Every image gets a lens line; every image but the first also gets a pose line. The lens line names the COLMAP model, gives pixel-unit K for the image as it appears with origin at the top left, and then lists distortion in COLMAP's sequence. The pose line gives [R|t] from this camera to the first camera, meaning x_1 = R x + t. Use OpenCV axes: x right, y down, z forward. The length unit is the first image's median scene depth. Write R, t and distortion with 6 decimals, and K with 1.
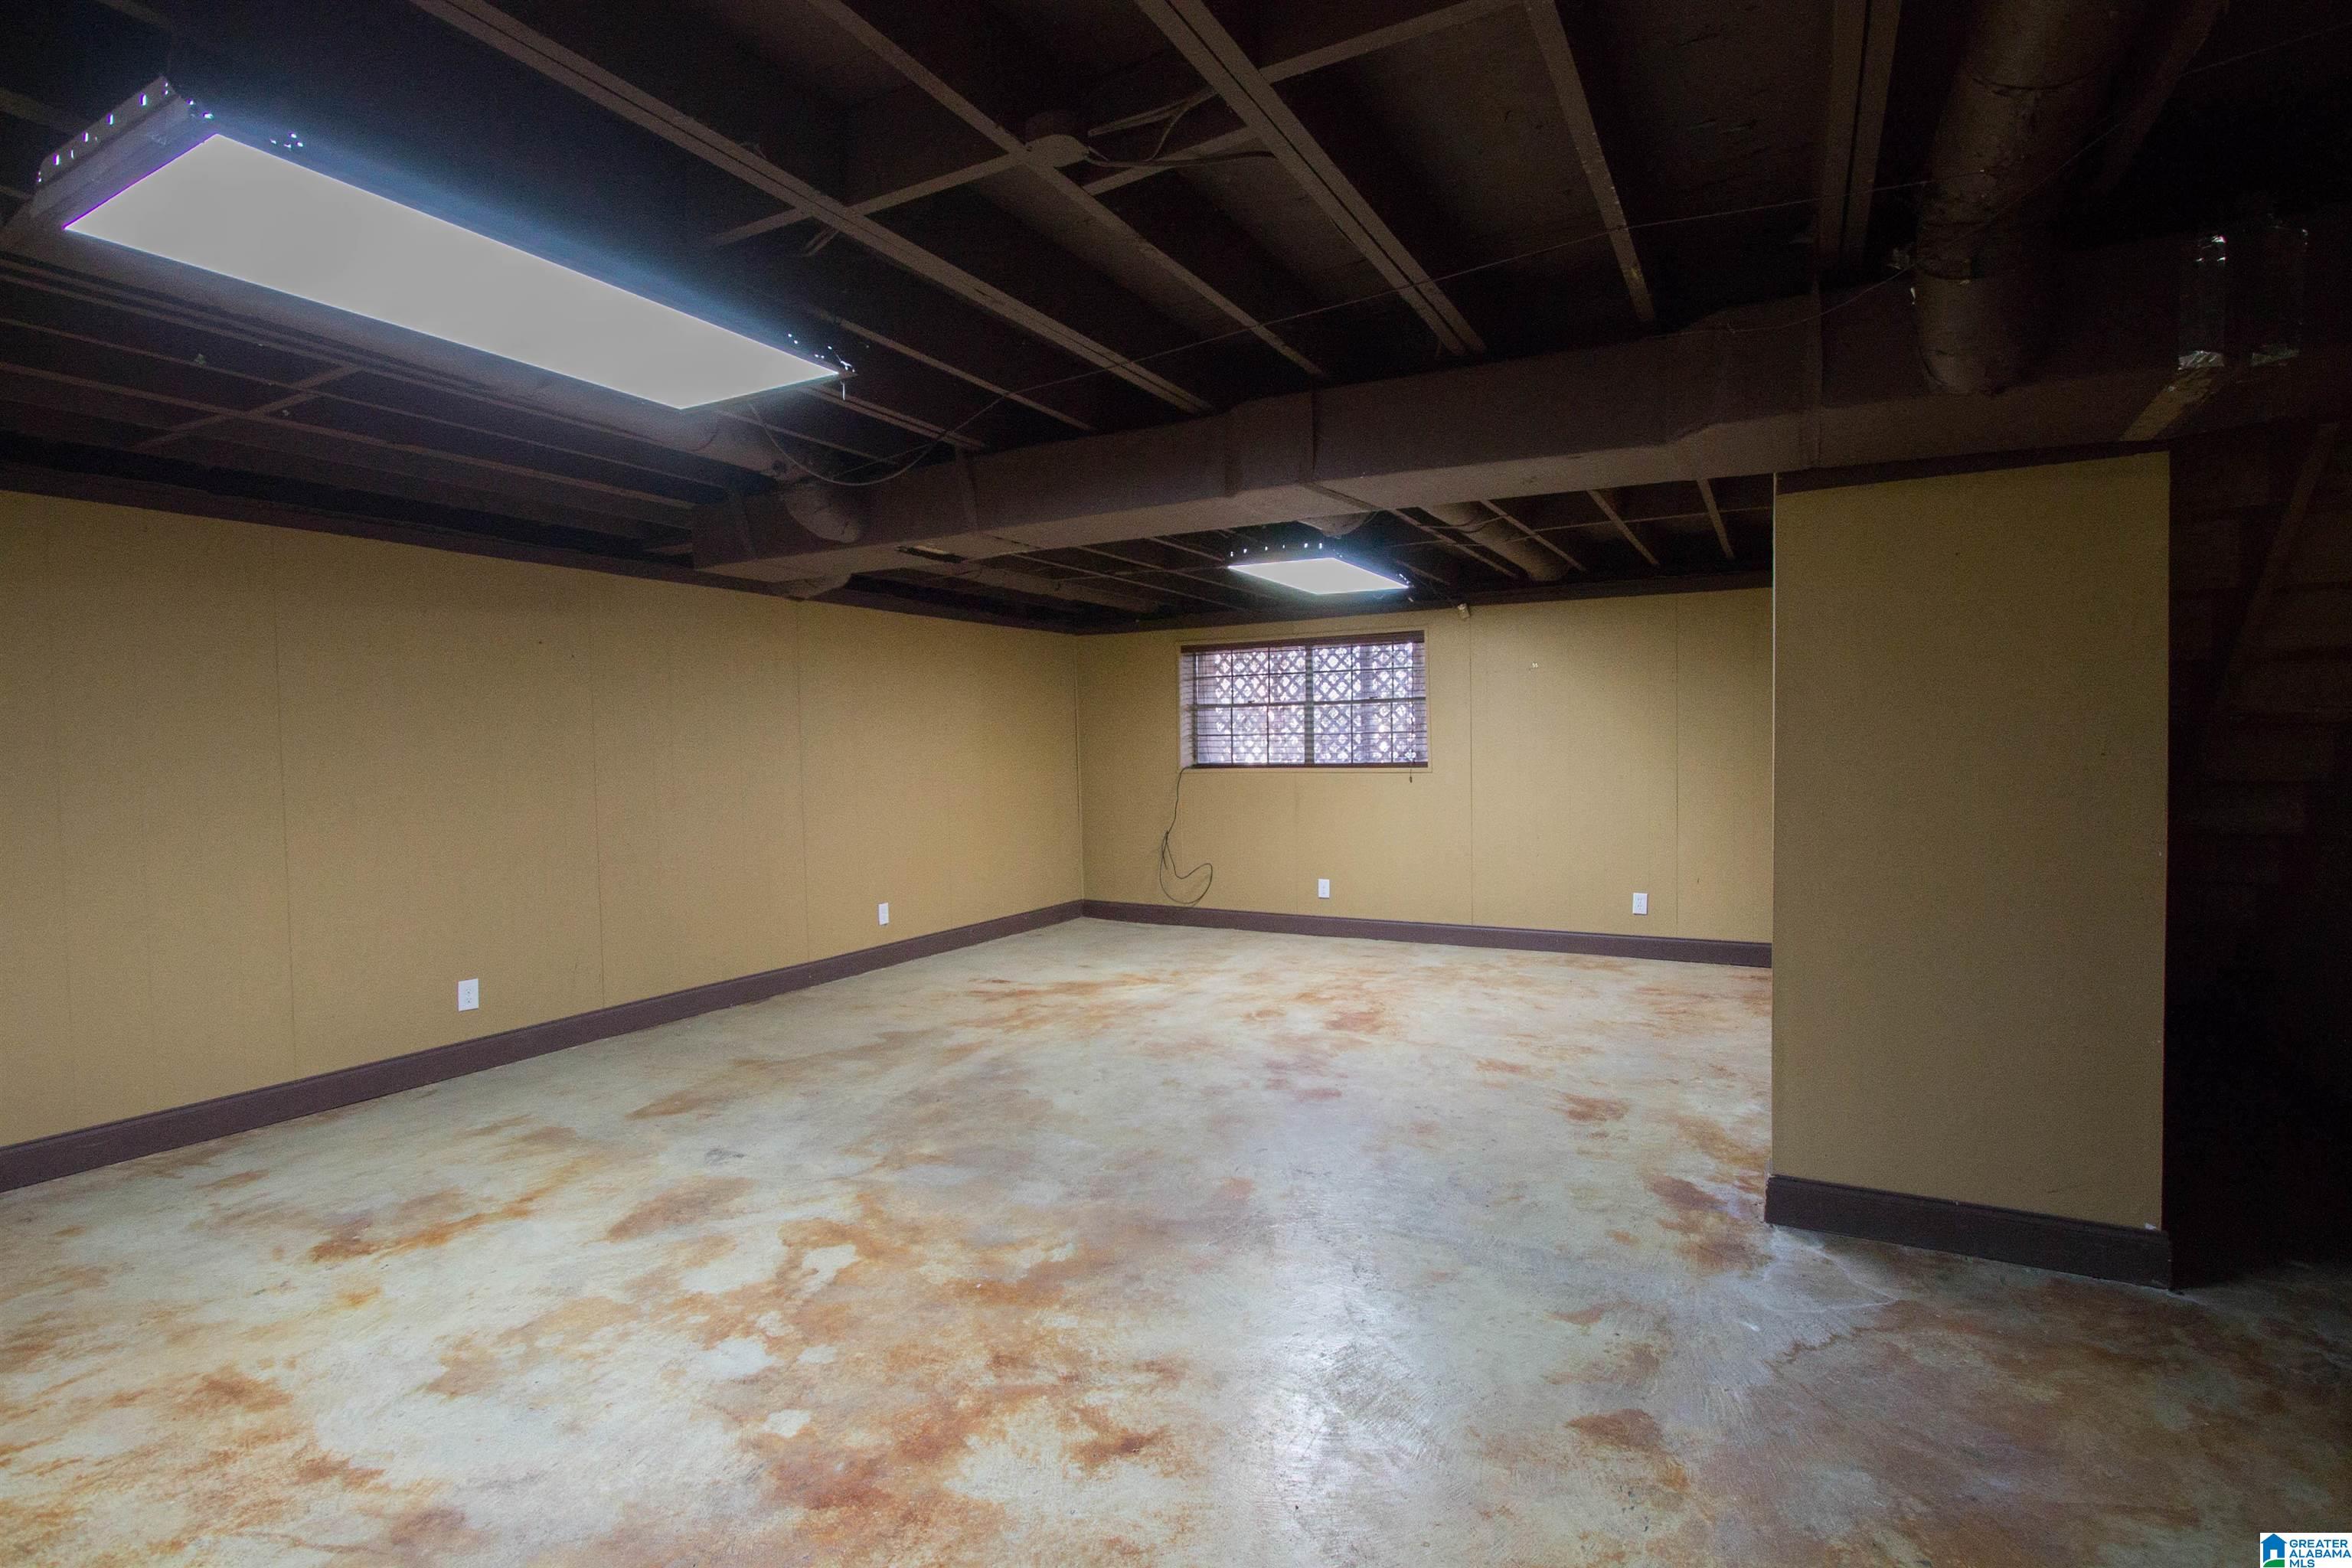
lens RADIAL K [[1117.5, 0, 1202.4], [0, 1117.5, 774.6], [0, 0, 1]] dist [-0.016807, 0.000653]
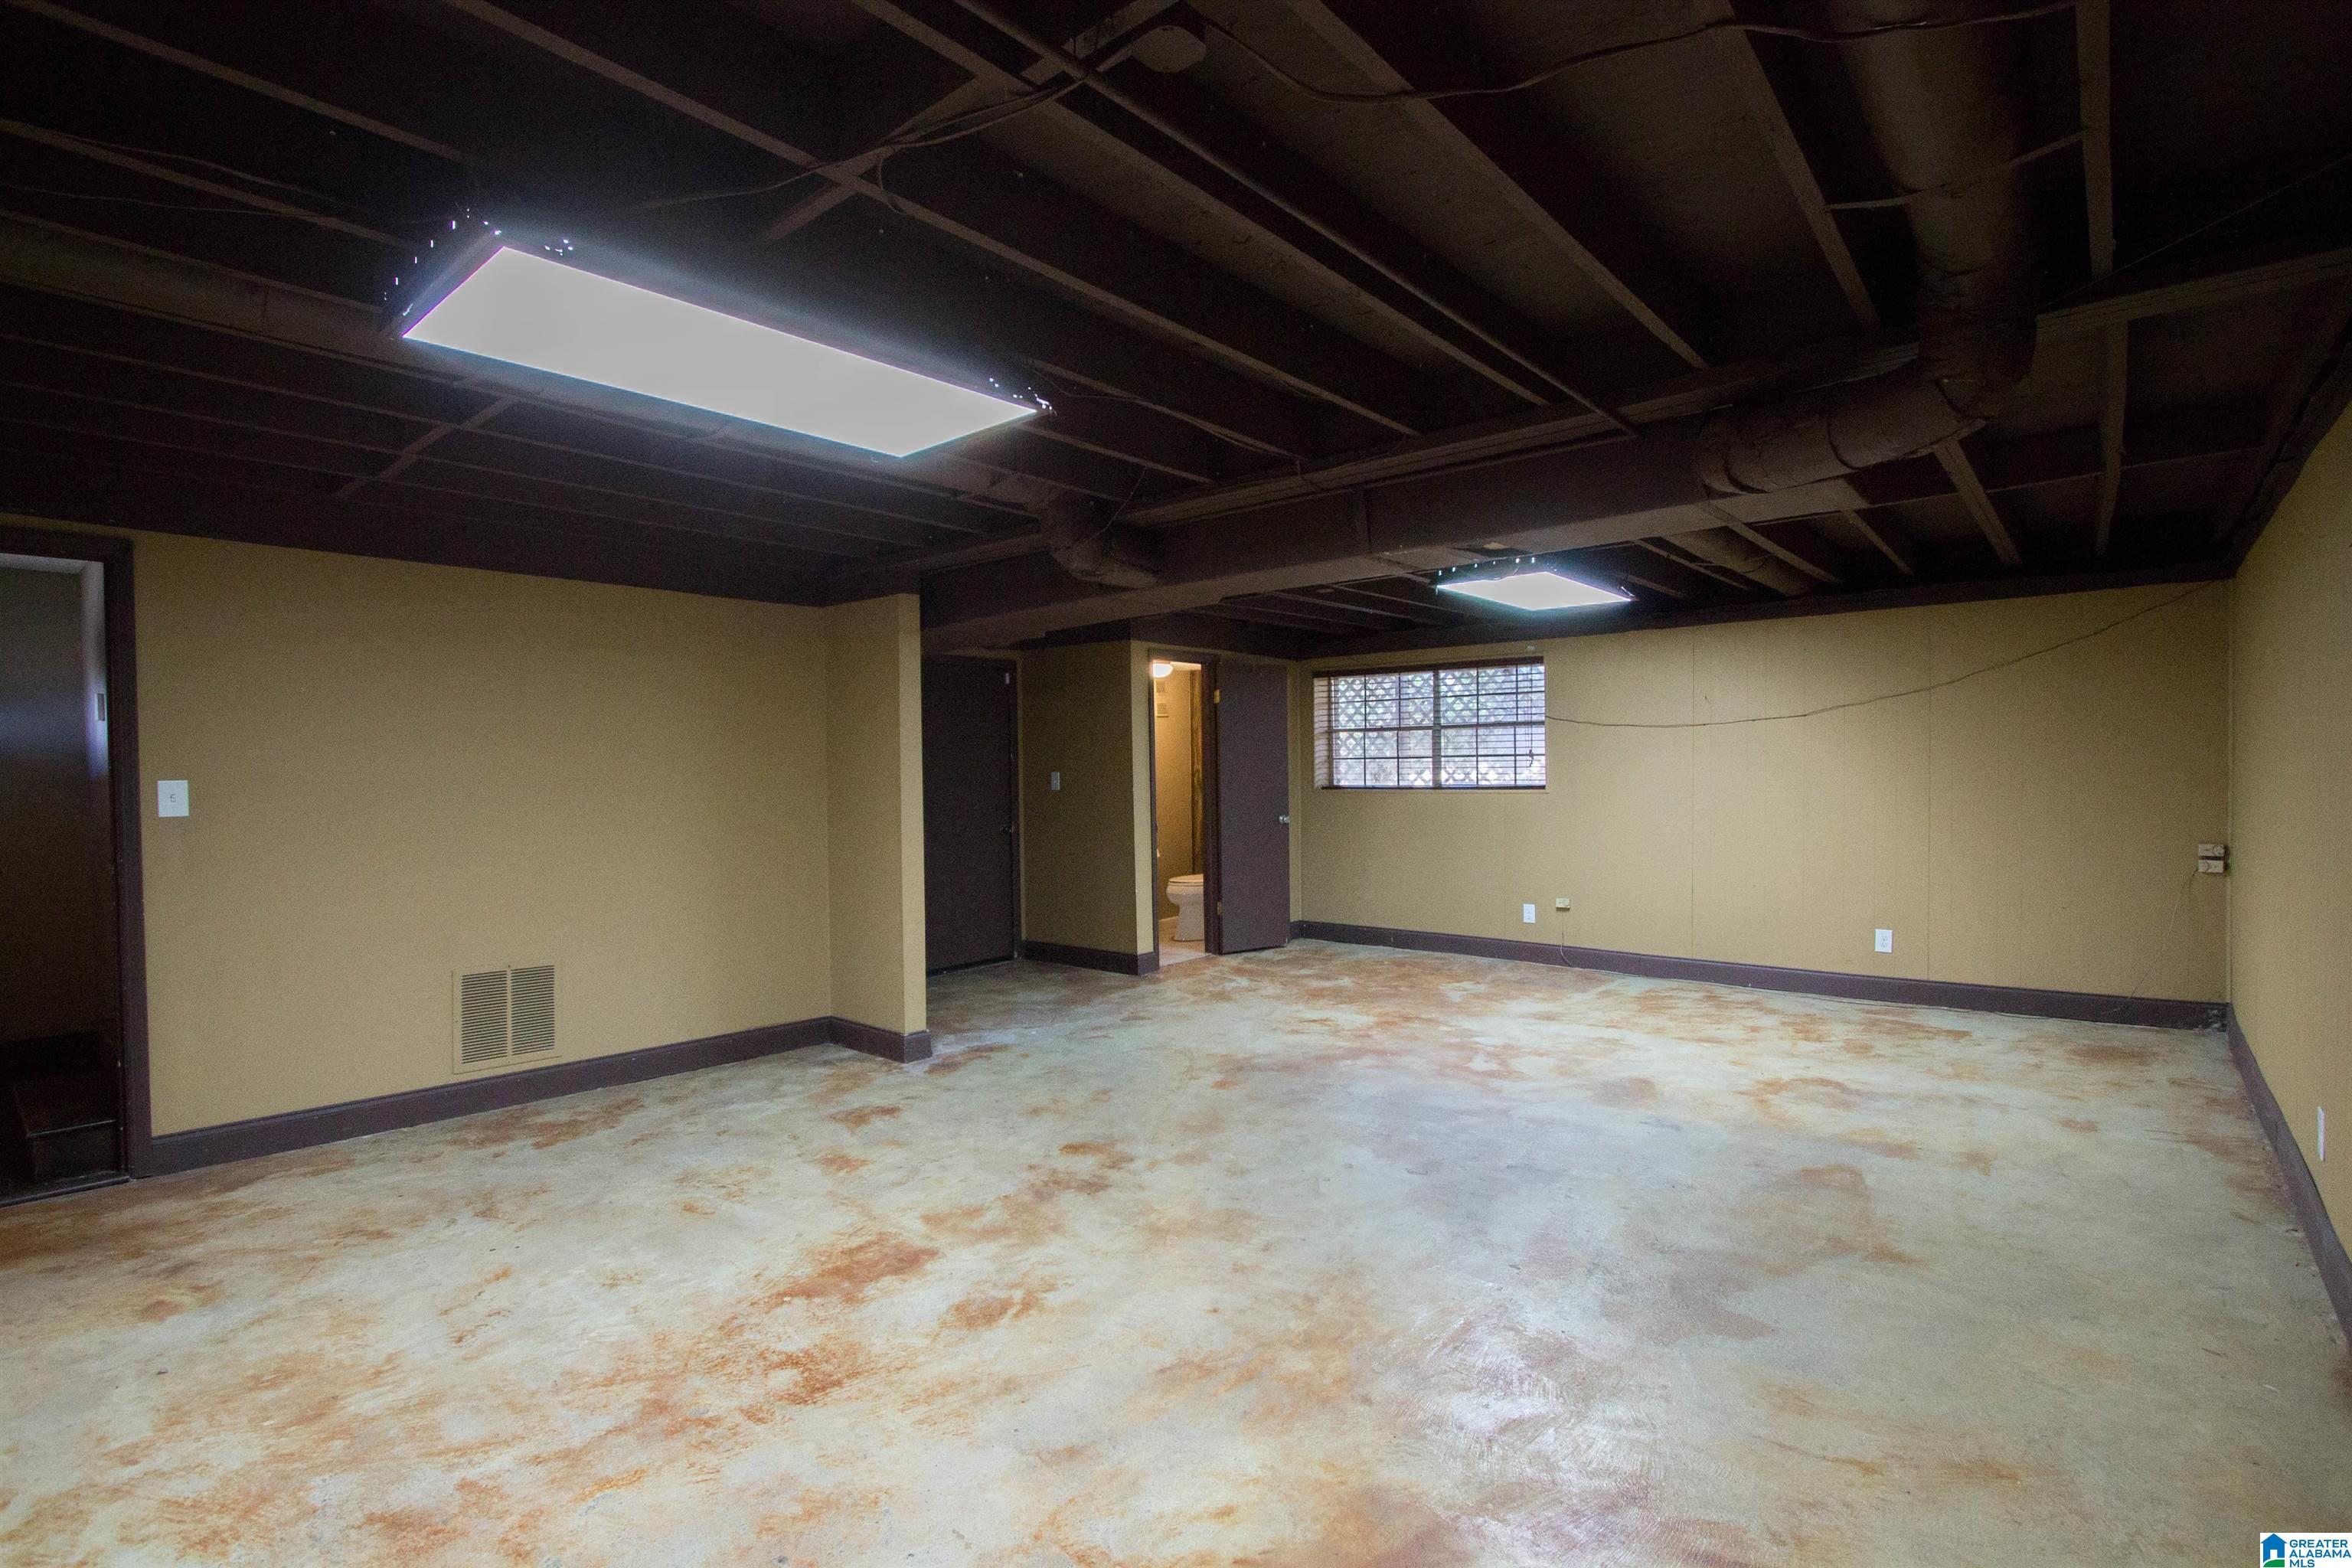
lens RADIAL K [[1117.5, 0, 1202.4], [0, 1117.5, 774.6], [0, 0, 1]] dist [-0.016807, 0.000653]
pose [[-0.979339, 0.025696, 0.200588, -0.208139], [0.031840, 0.999116, 0.027464, -0.051744], [-0.199705, 0.033283, -0.979291, 2.121753]]
